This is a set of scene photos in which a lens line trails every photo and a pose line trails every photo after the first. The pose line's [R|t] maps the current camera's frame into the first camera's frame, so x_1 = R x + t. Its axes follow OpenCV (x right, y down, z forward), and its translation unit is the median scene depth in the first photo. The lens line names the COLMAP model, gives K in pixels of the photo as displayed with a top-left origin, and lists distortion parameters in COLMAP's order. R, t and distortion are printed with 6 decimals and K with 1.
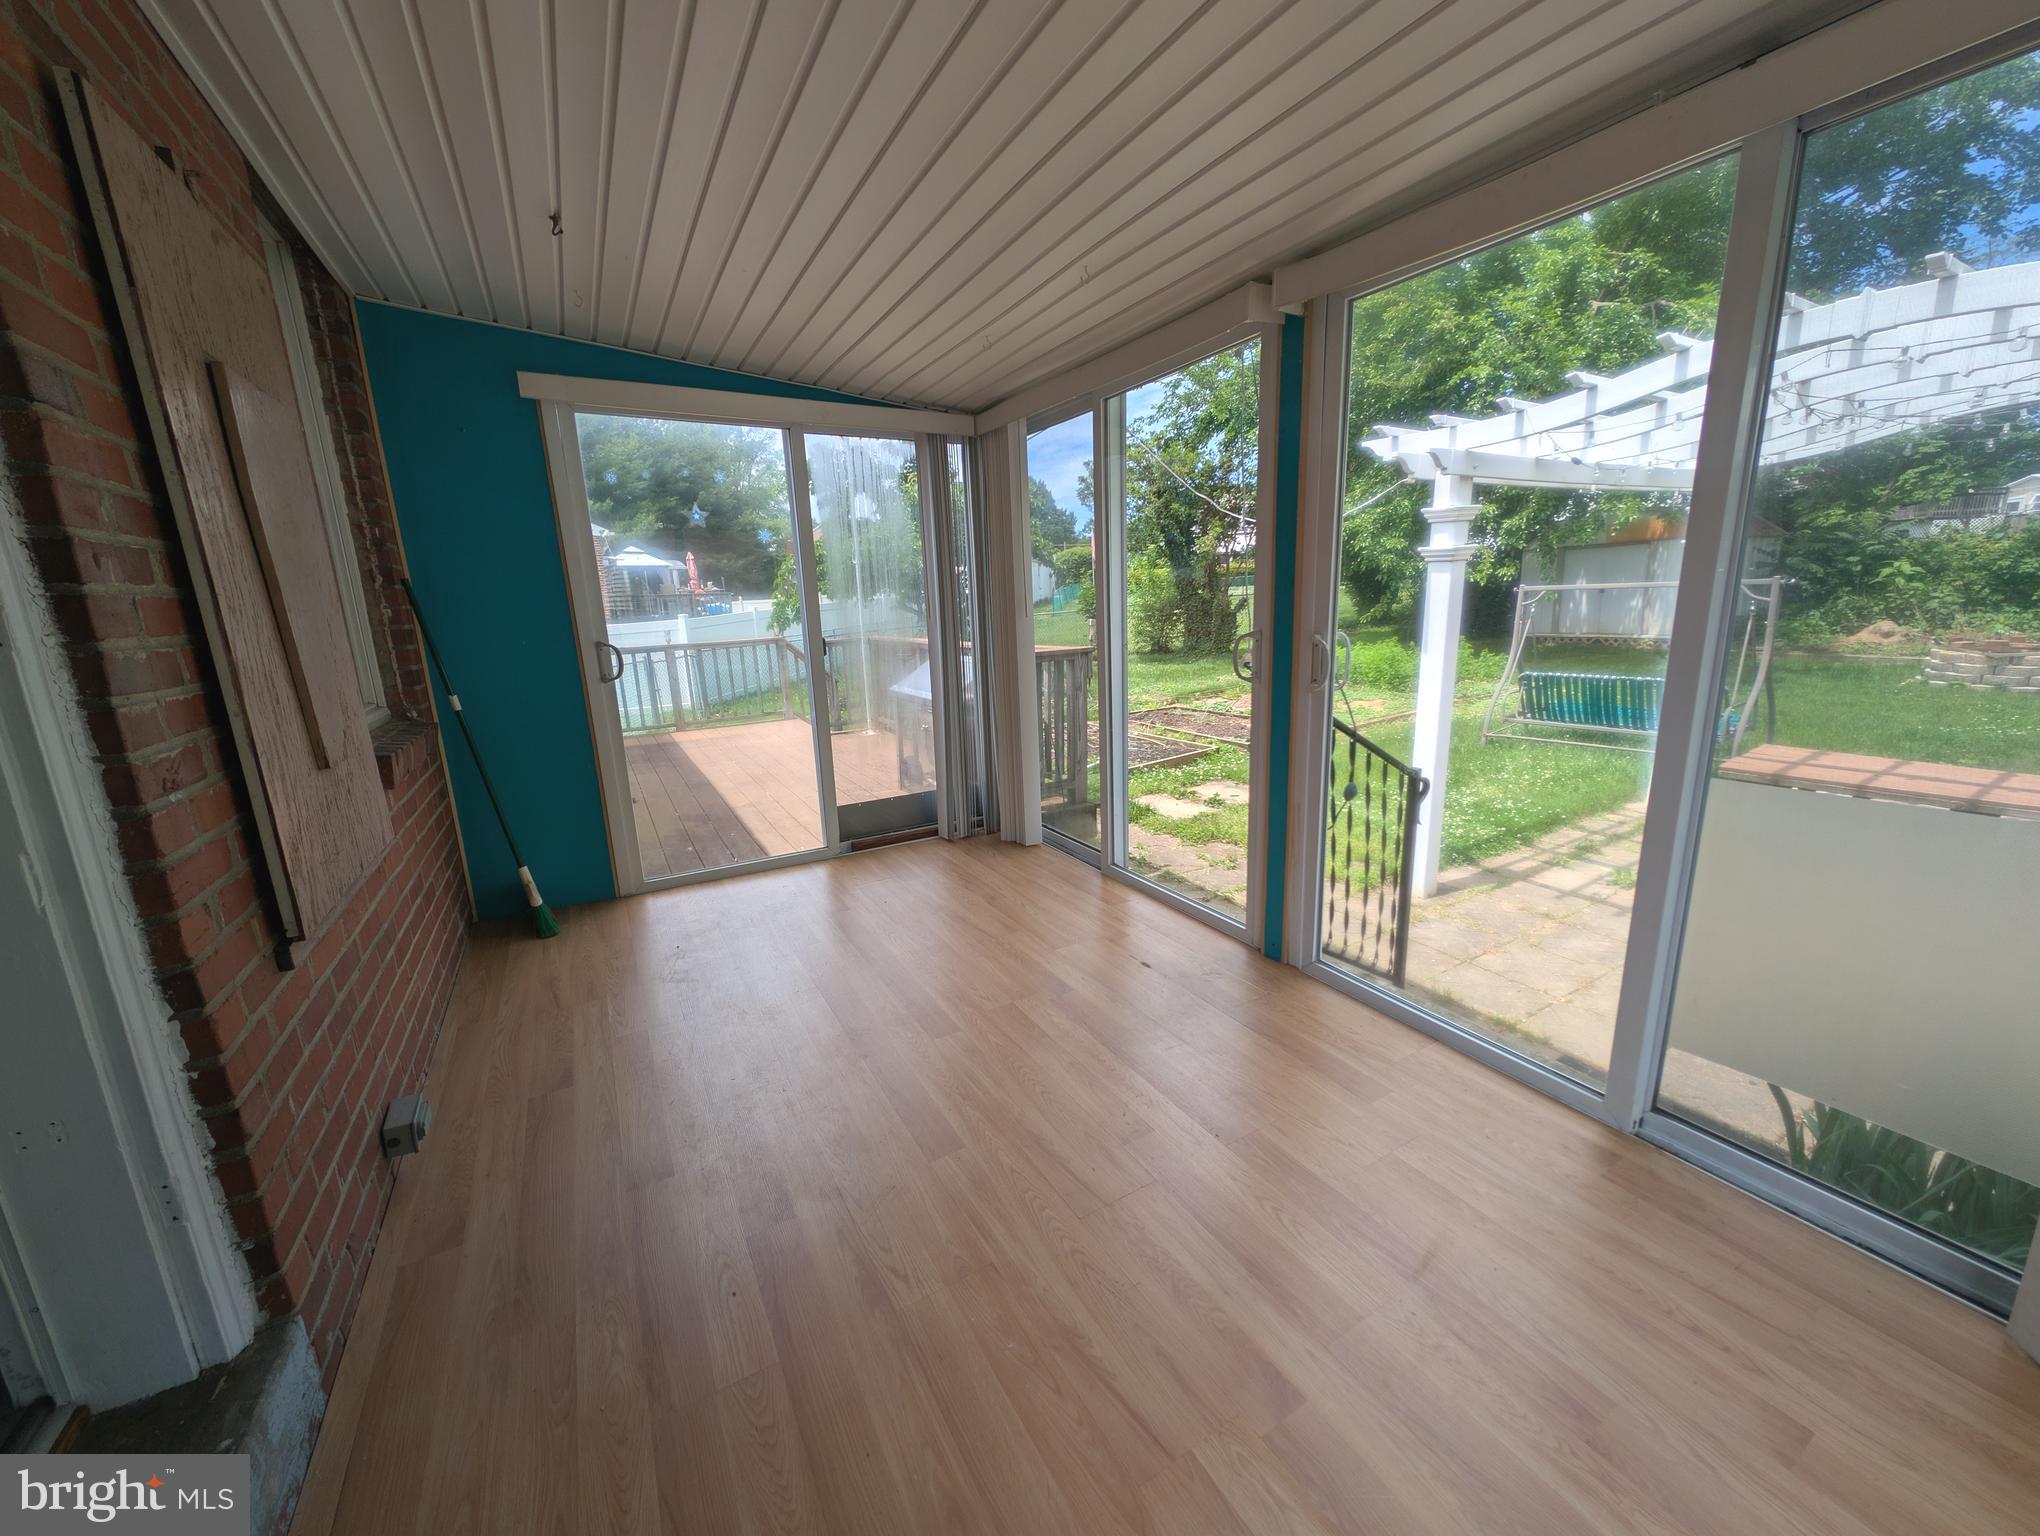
lens RADIAL K [[783.1, 0, 1026.2], [0, 783.1, 776.4], [0, 0, 1]] dist [0.023275, -0.009757]
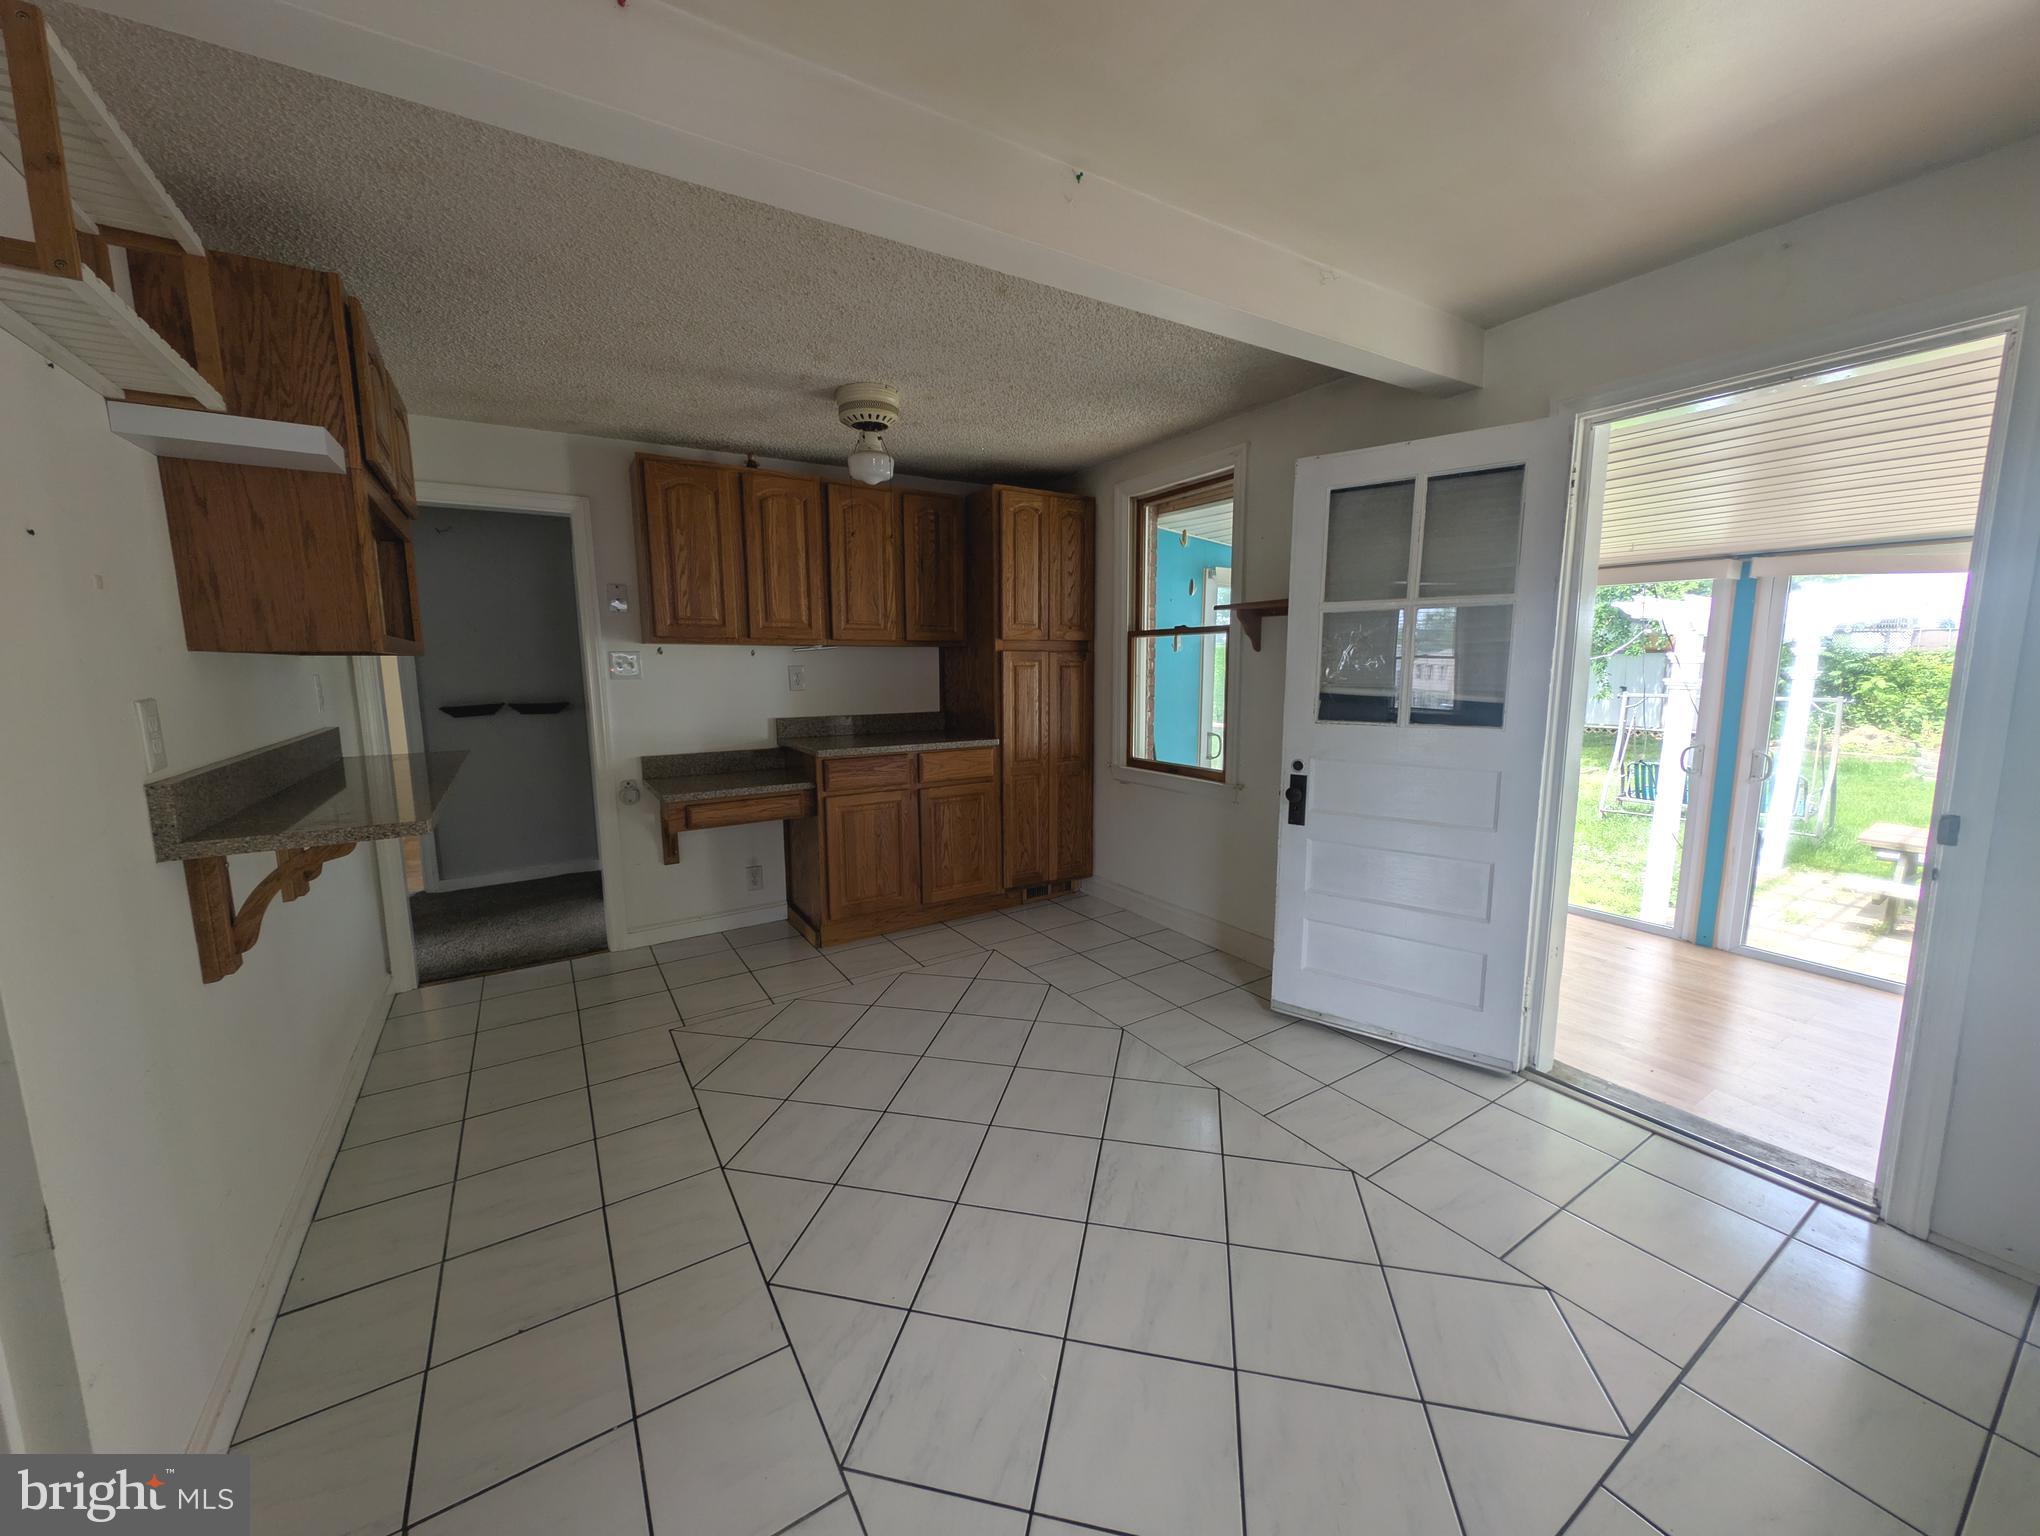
lens RADIAL K [[783.1, 0, 1026.2], [0, 783.1, 776.4], [0, 0, 1]] dist [0.023275, -0.009757]
pose [[0.997855, 0.028472, 0.058939, -0.295685], [-0.023744, 0.996559, -0.079416, 0.012270], [-0.060997, 0.077846, 0.995098, -0.141343]]
